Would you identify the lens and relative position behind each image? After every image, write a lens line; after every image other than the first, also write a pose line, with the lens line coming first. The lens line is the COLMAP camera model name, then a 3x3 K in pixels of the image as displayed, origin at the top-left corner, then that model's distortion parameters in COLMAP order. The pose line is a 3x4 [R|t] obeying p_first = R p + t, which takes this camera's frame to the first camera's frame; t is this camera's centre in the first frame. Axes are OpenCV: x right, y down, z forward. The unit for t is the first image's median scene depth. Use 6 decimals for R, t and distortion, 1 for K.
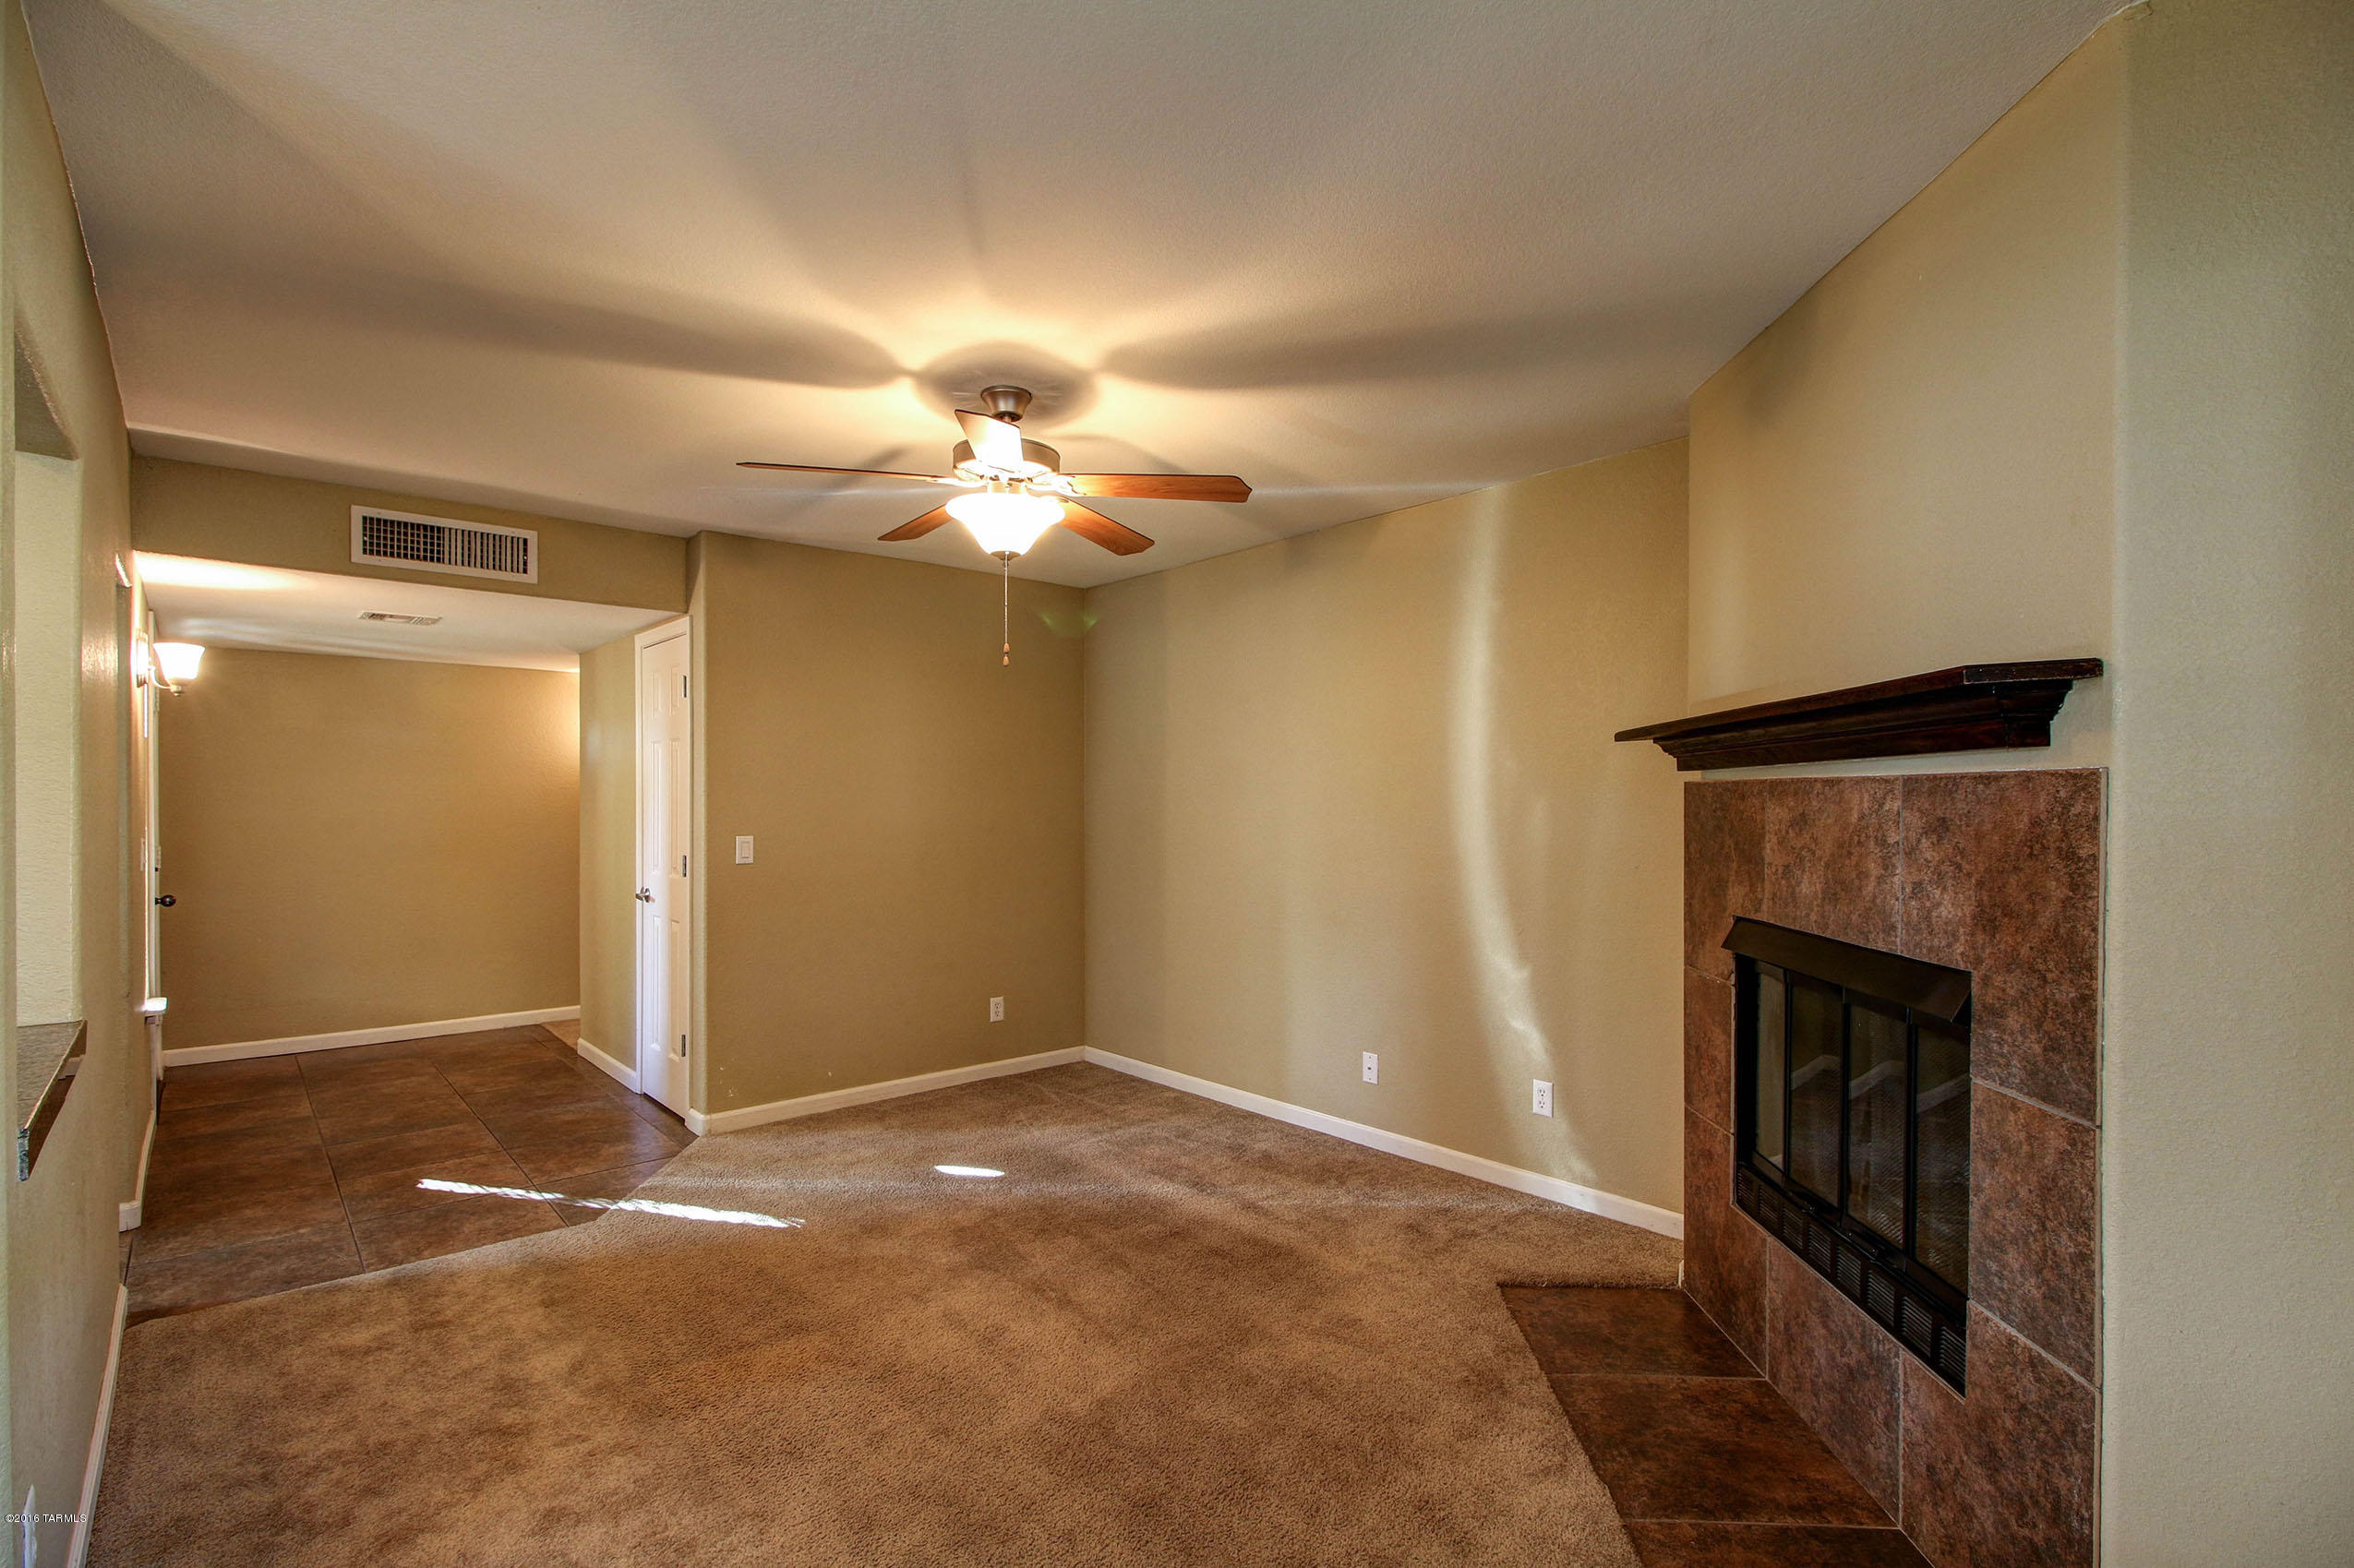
lens RADIAL K [[1108.3, 0, 1177.0], [0, 1108.3, 784.0], [0, 0, 1]] dist [0.030112, -0.015351]
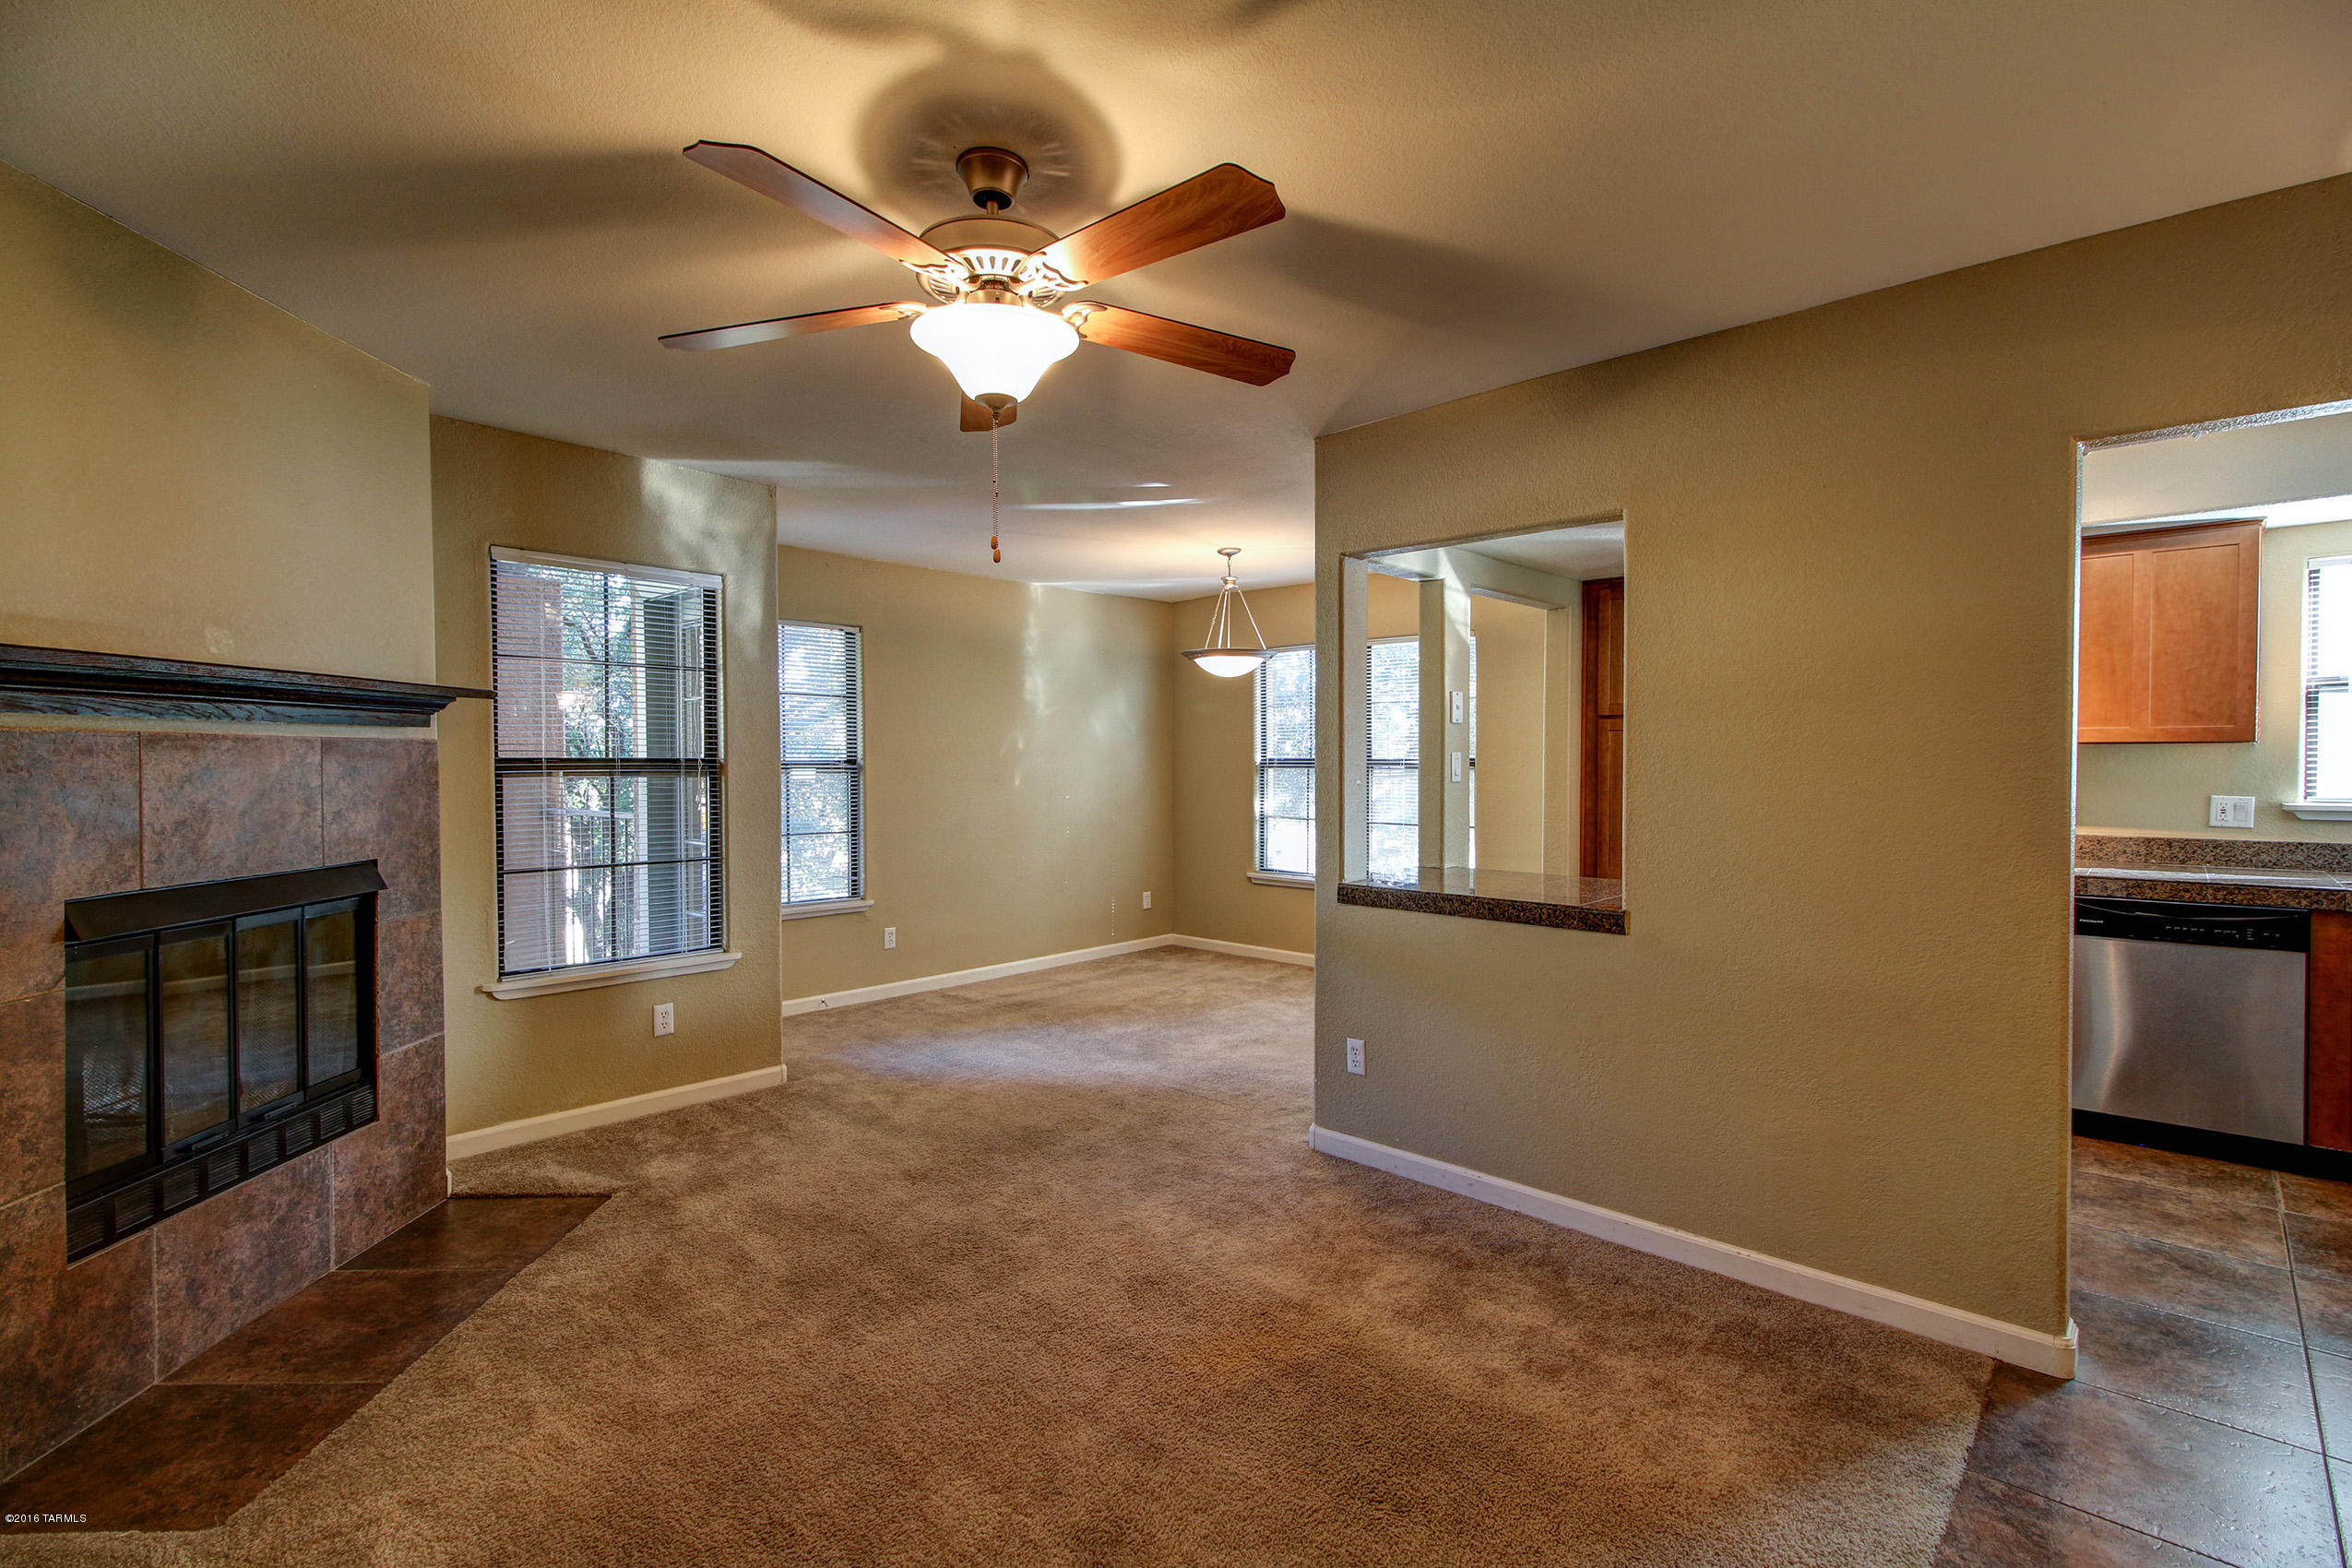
lens RADIAL K [[1070.0, 0, 1179.9], [0, 1070.0, 788.6], [0, 0, 1]] dist [0.024358, -0.012758]
pose [[-0.995732, -0.003567, -0.092219, -0.328731], [-0.005173, 0.999839, 0.017184, 0.030582], [0.092143, 0.017587, -0.995590, 2.726405]]
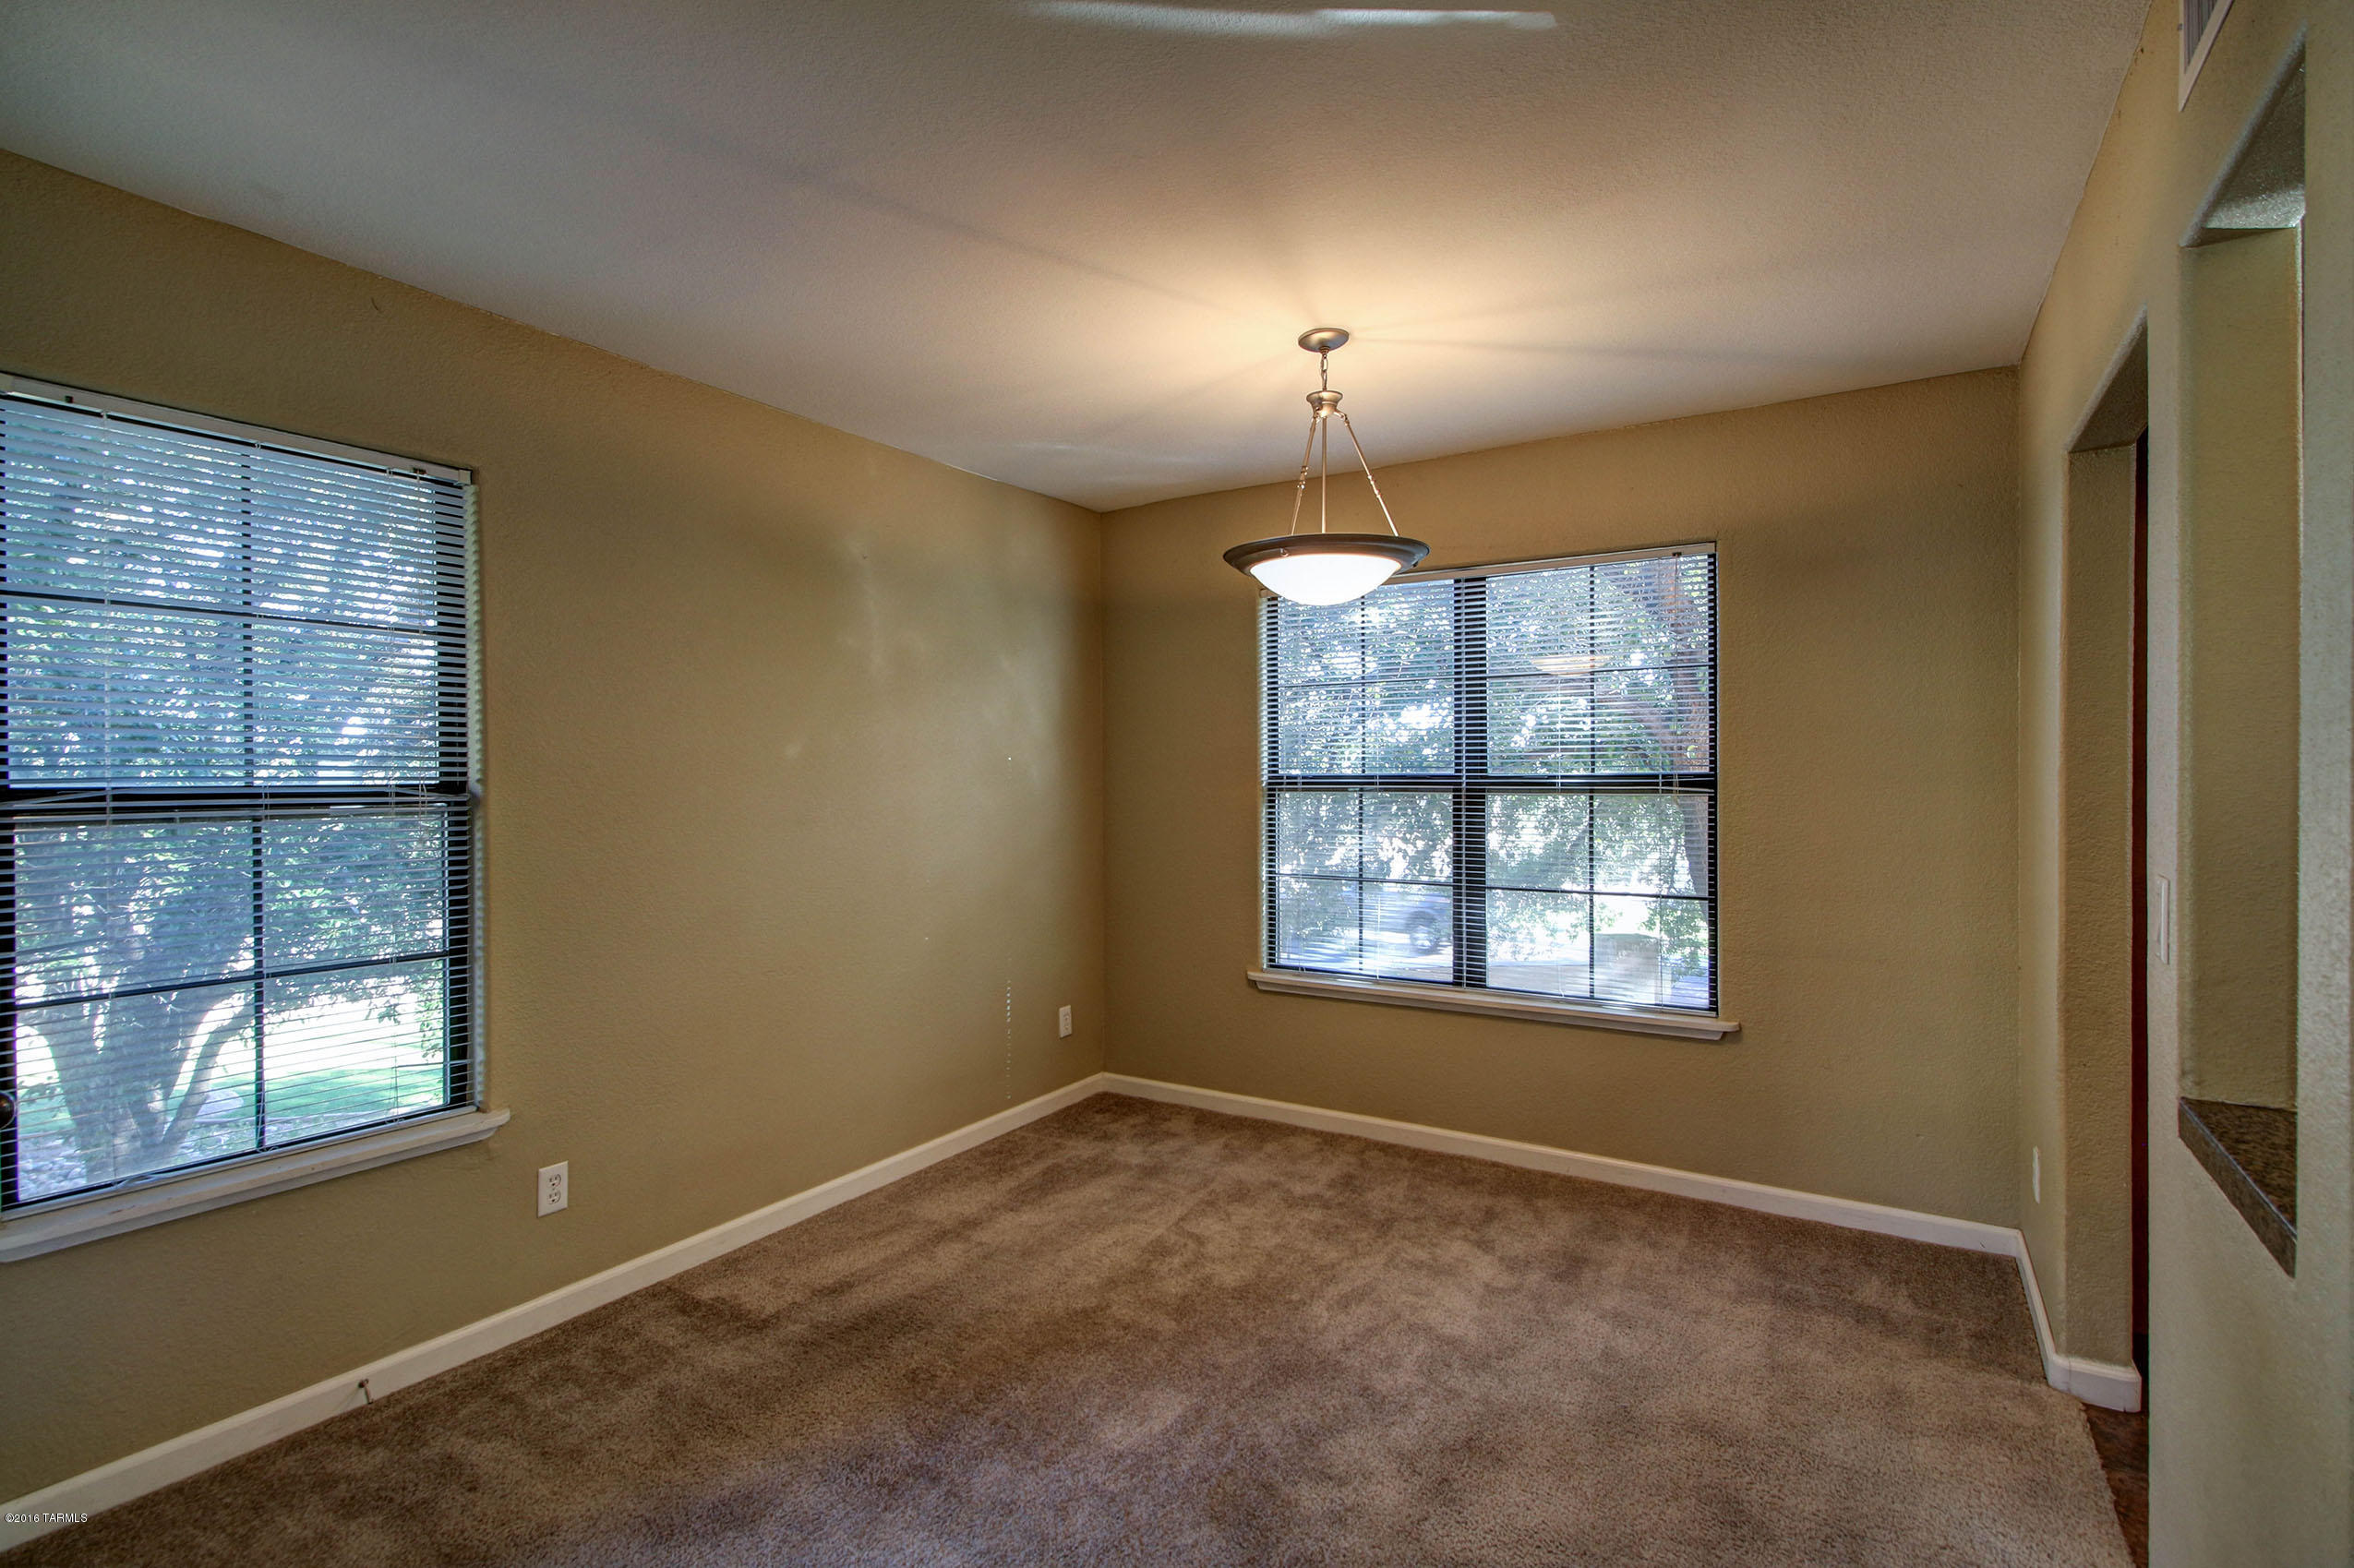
lens RADIAL K [[1108.3, 0, 1177.0], [0, 1108.3, 784.0], [0, 0, 1]] dist [0.030112, -0.015351]
pose [[-0.960187, -0.000137, -0.279359, -0.138083], [0.000814, 0.999994, -0.003288, 0.012274], [0.279358, -0.003384, -0.960181, 1.108509]]
